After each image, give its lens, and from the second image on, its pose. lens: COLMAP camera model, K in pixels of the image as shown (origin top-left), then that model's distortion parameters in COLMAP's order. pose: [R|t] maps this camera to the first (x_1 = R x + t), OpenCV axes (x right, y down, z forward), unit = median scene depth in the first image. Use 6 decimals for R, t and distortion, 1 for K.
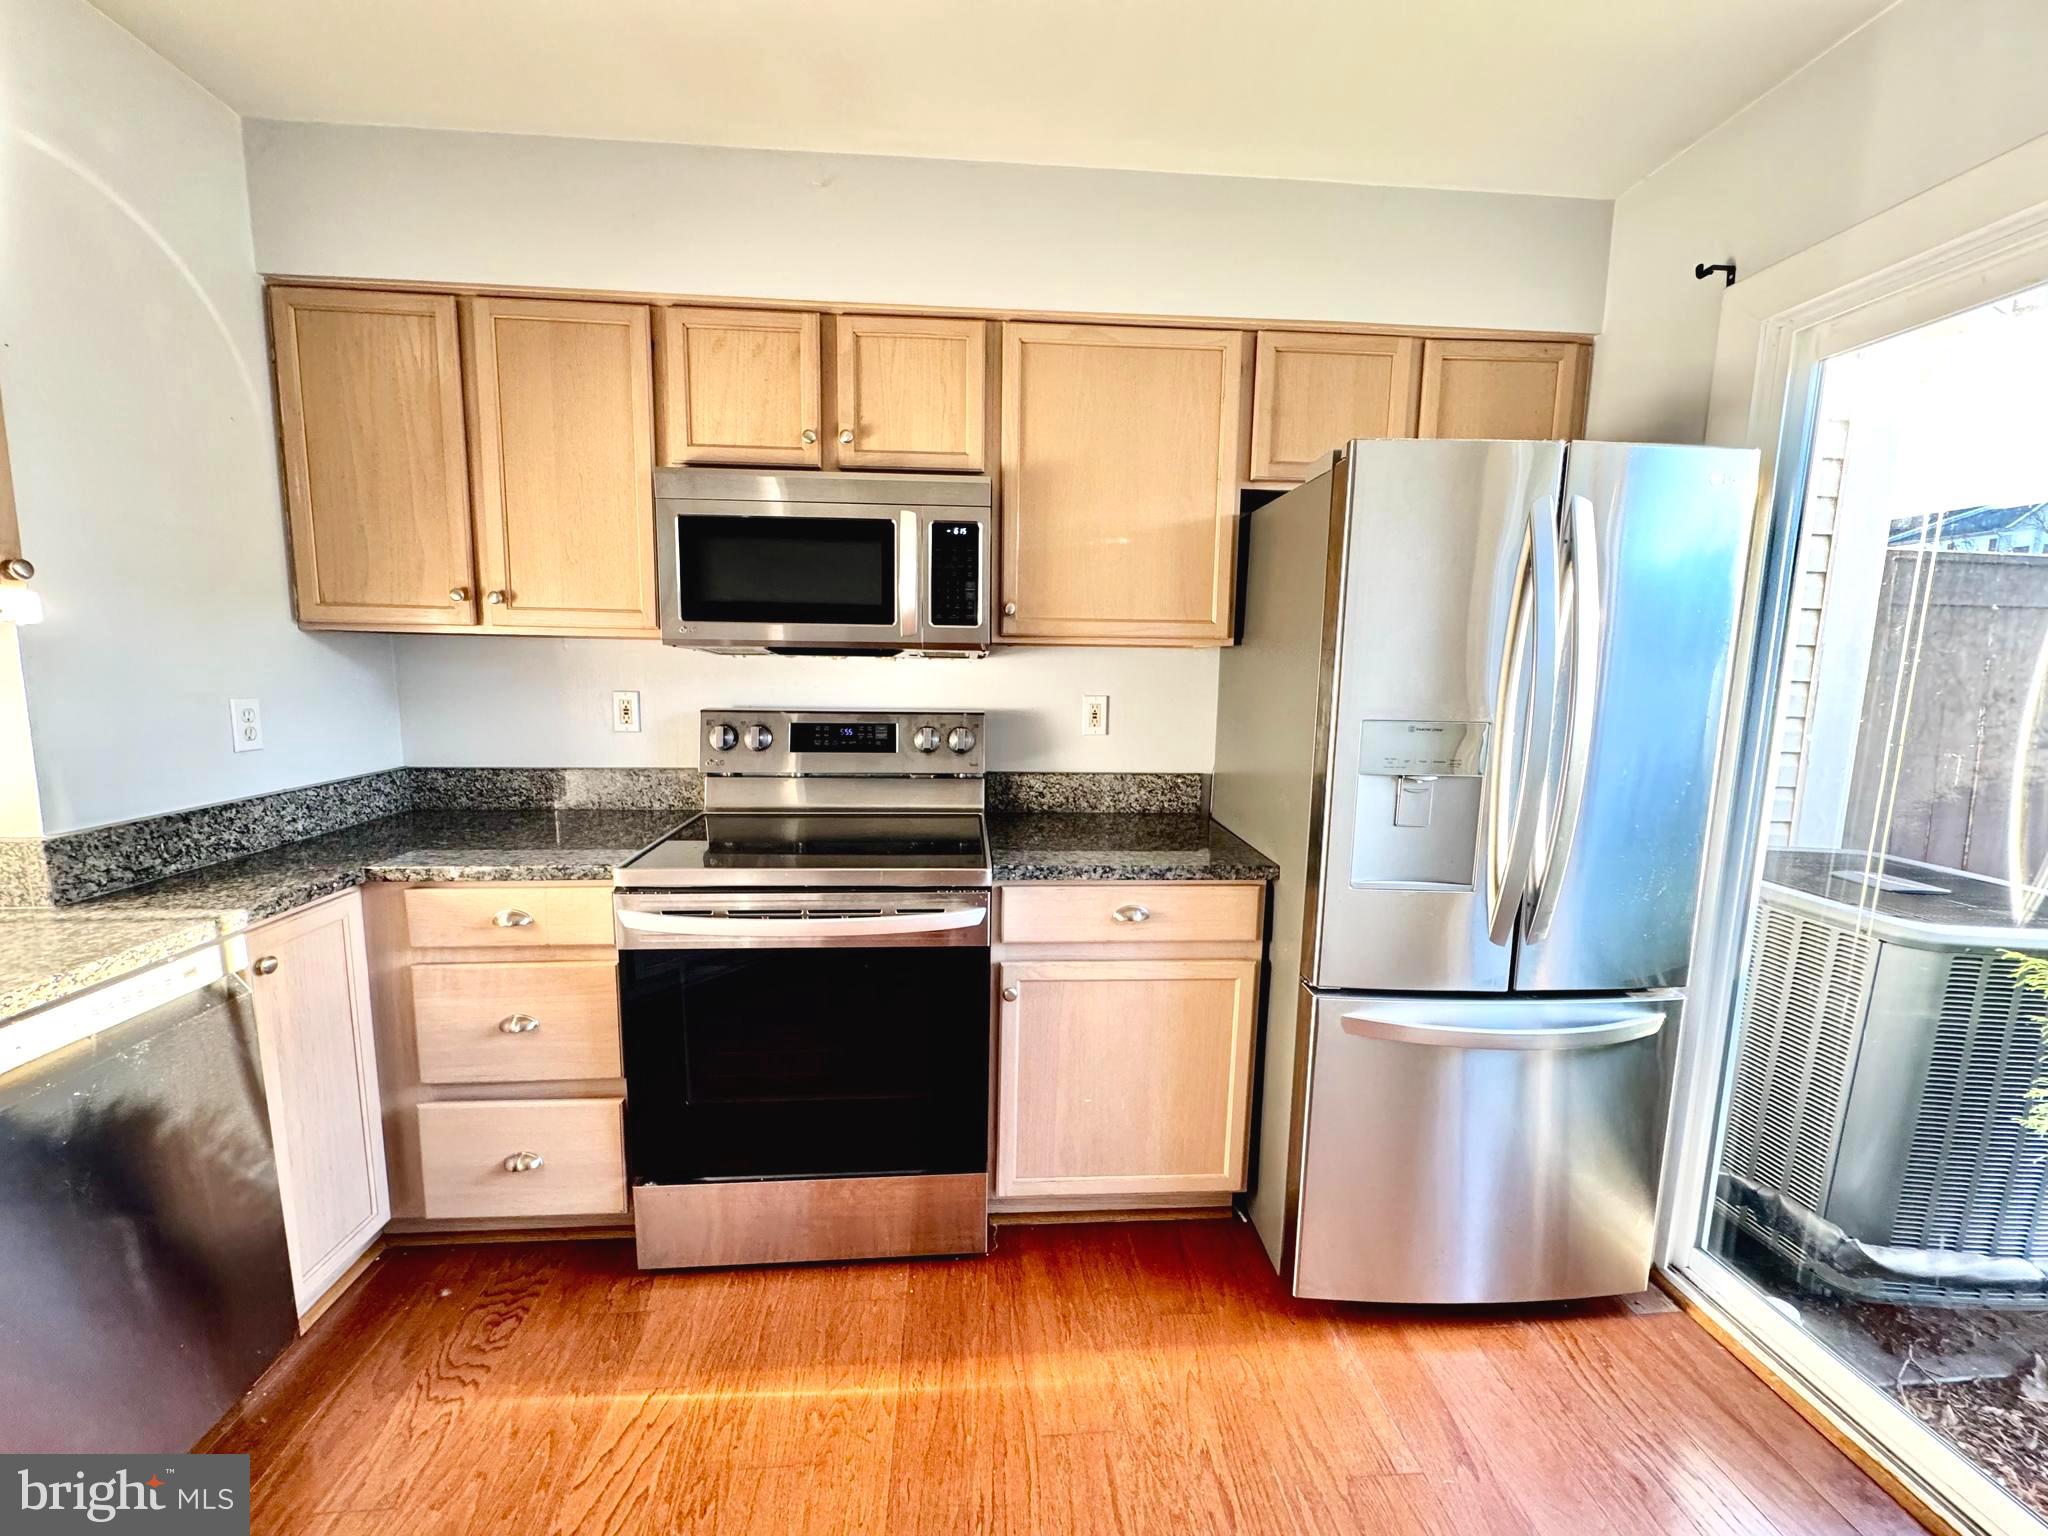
lens RADIAL K [[814.5, 0, 1020.3], [0, 814.5, 766.9], [0, 0, 1]] dist [-0.002936, 0.000736]
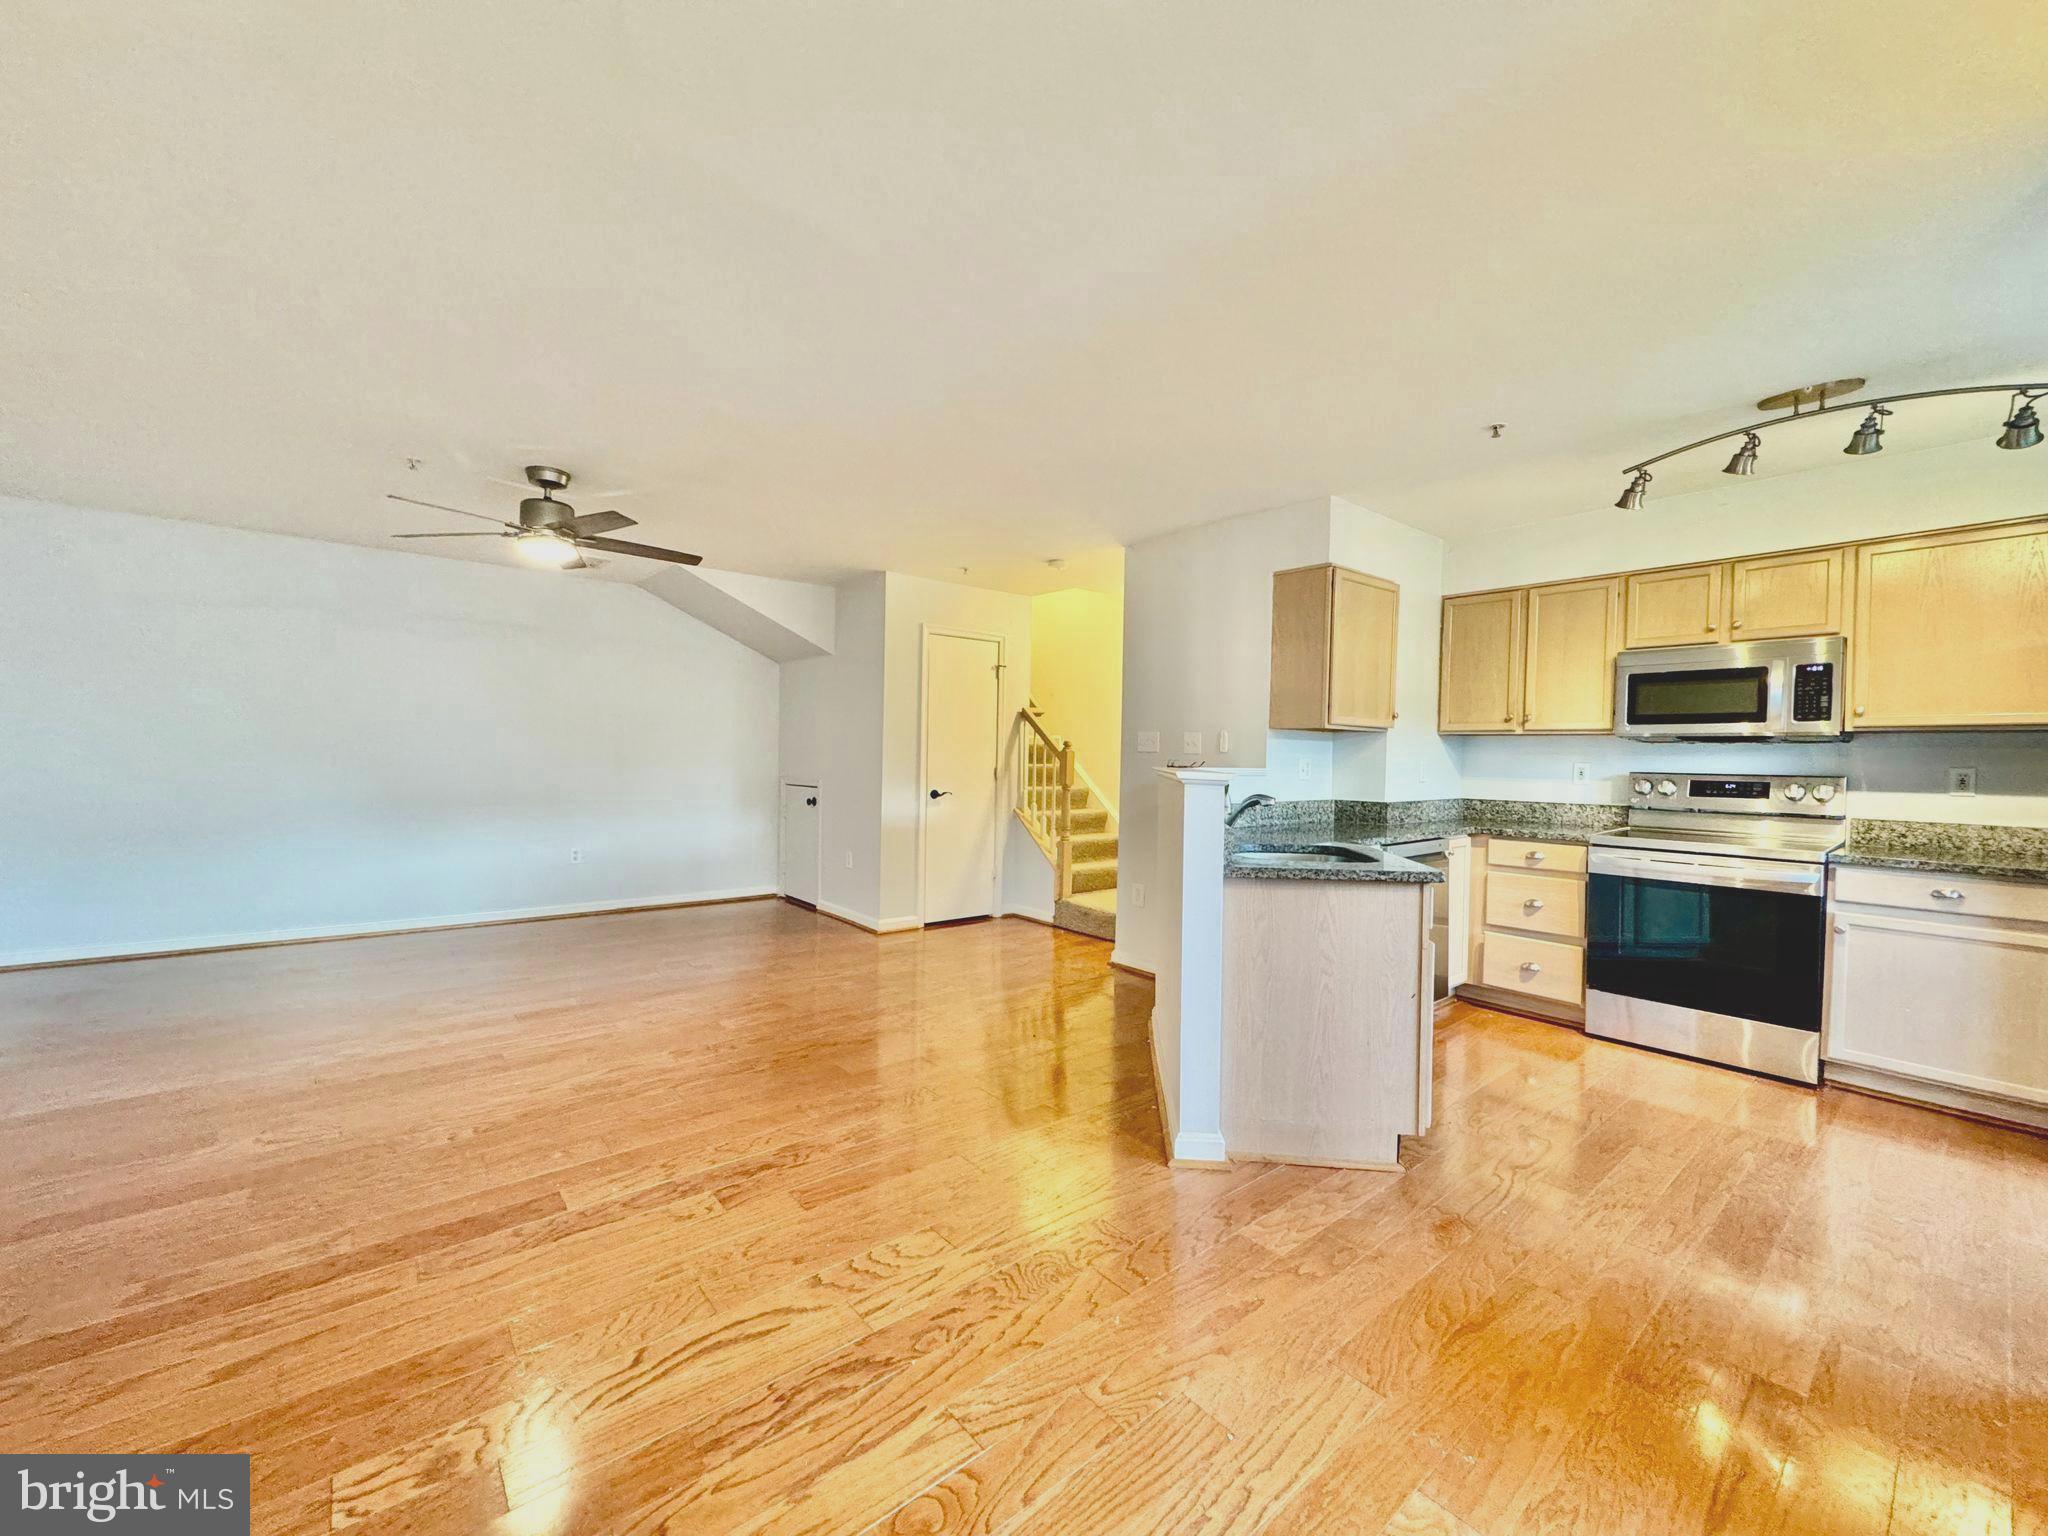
lens RADIAL K [[814.5, 0, 1028.4], [0, 814.5, 770.0], [0, 0, 1]] dist [-0.002936, 0.000736]
pose [[0.582587, 0.009476, -0.812713, 0.379510], [-0.115730, 0.990710, -0.071409, 0.261738], [0.804486, 0.135658, 0.578272, -1.418169]]
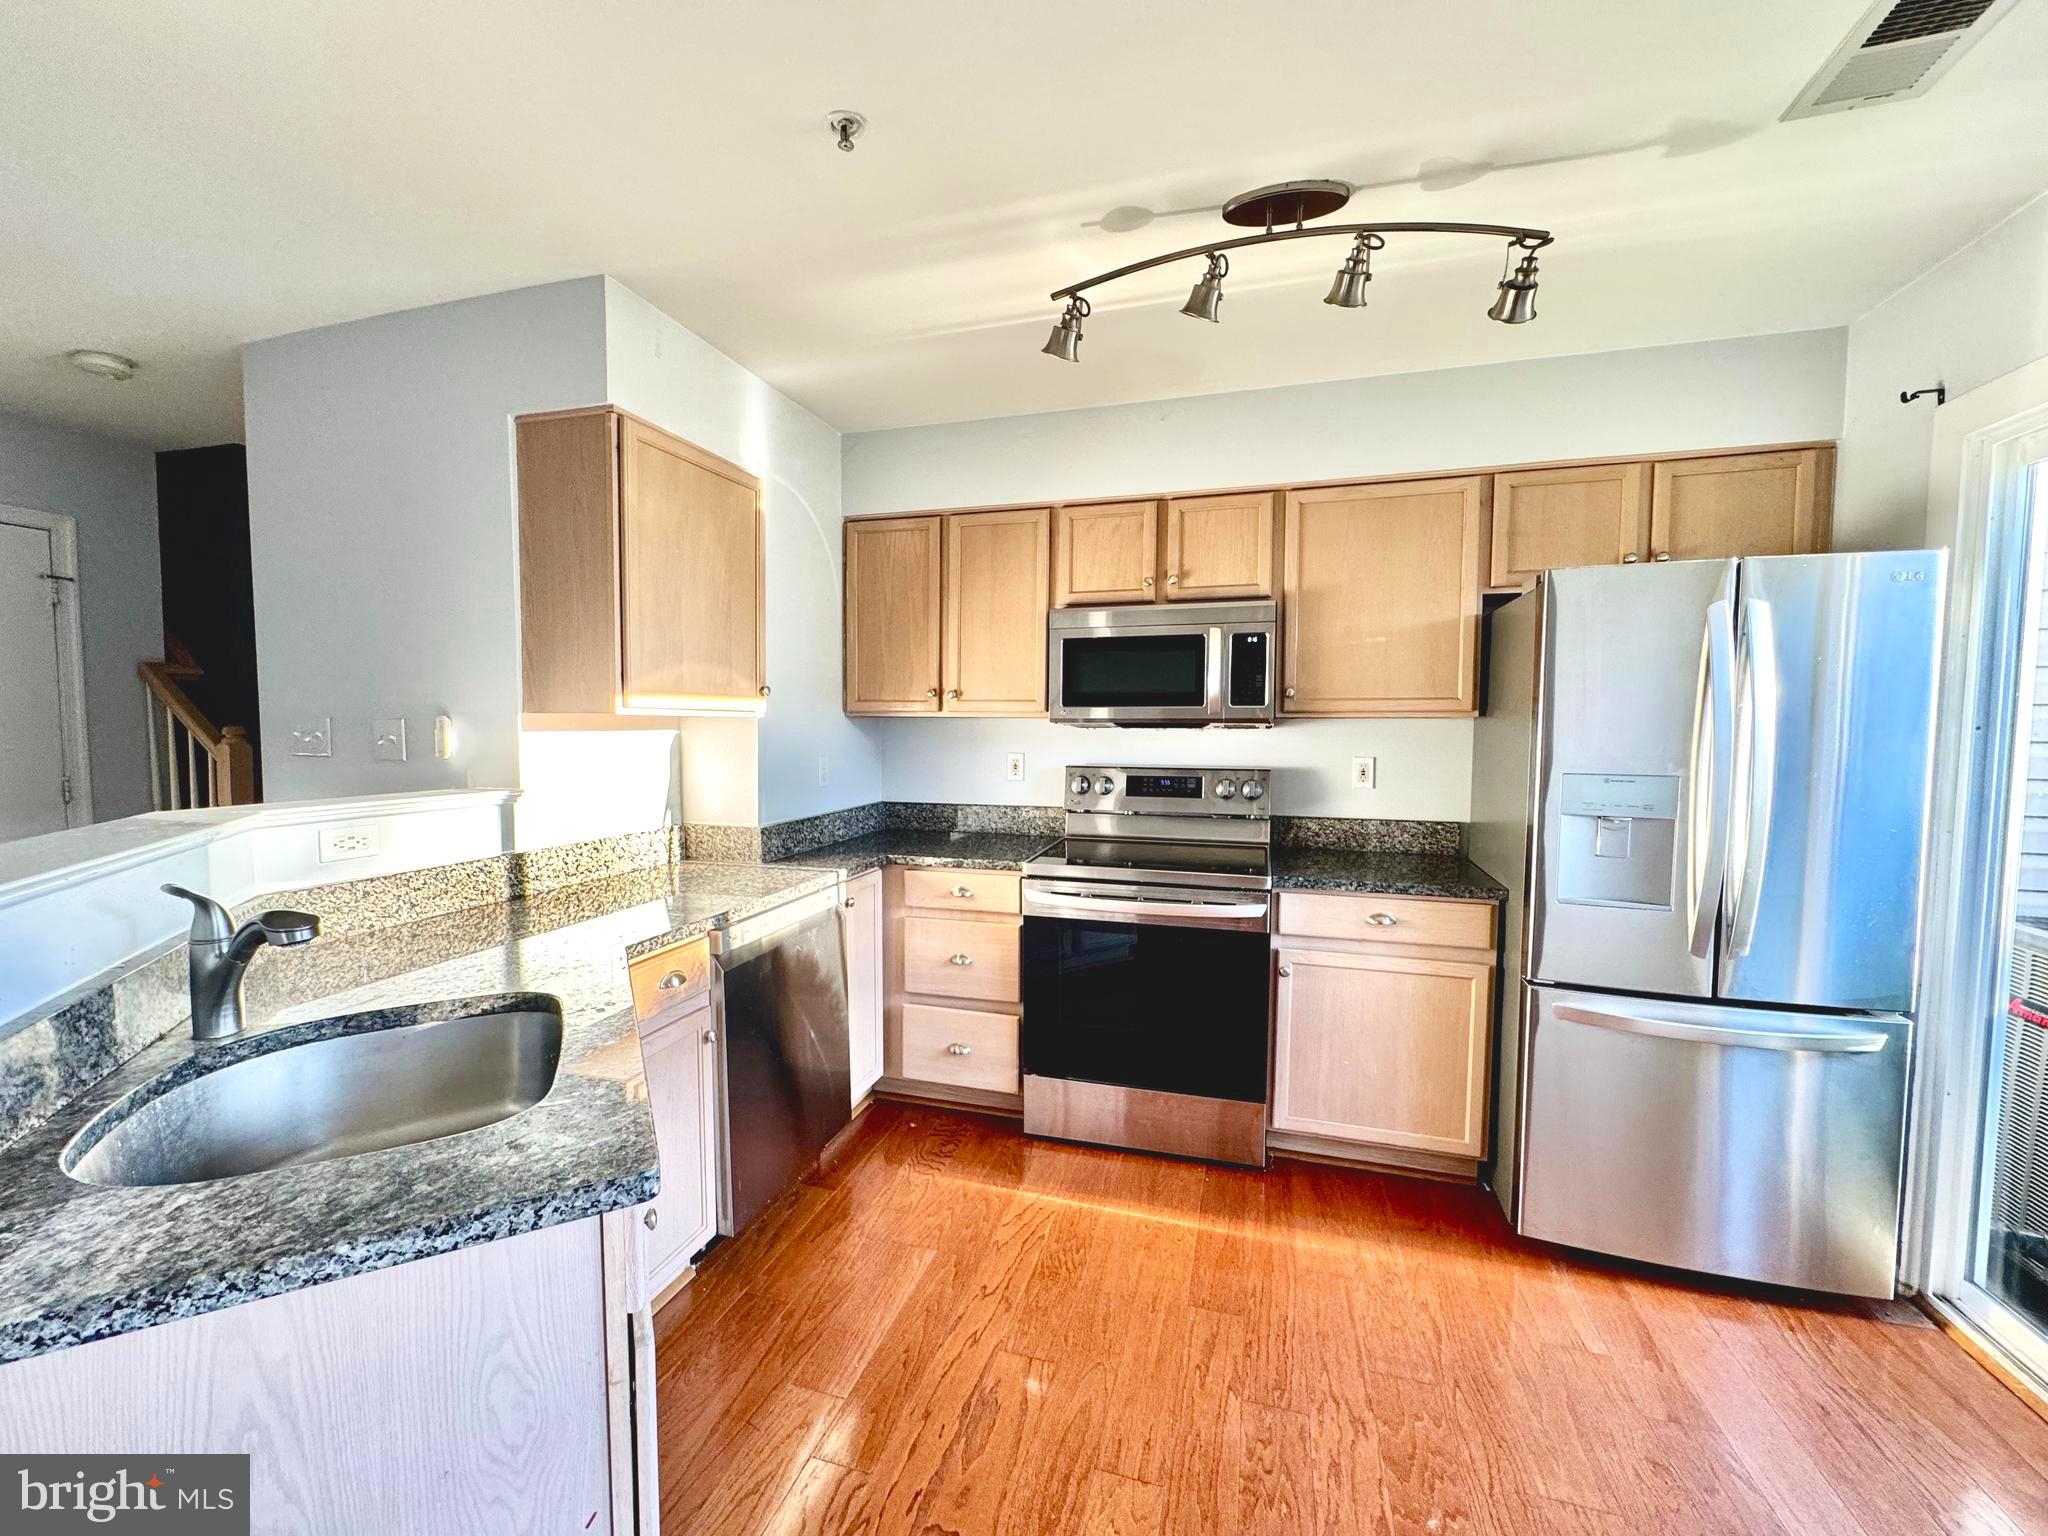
lens RADIAL K [[814.5, 0, 1023.1], [0, 814.5, 771.3], [0, 0, 1]] dist [-0.002936, 0.000736]
pose [[0.937142, 0.008174, -0.348851, 0.049587], [-0.034811, 0.996928, -0.070155, 0.052466], [0.347206, 0.077889, 0.934549, -0.456695]]
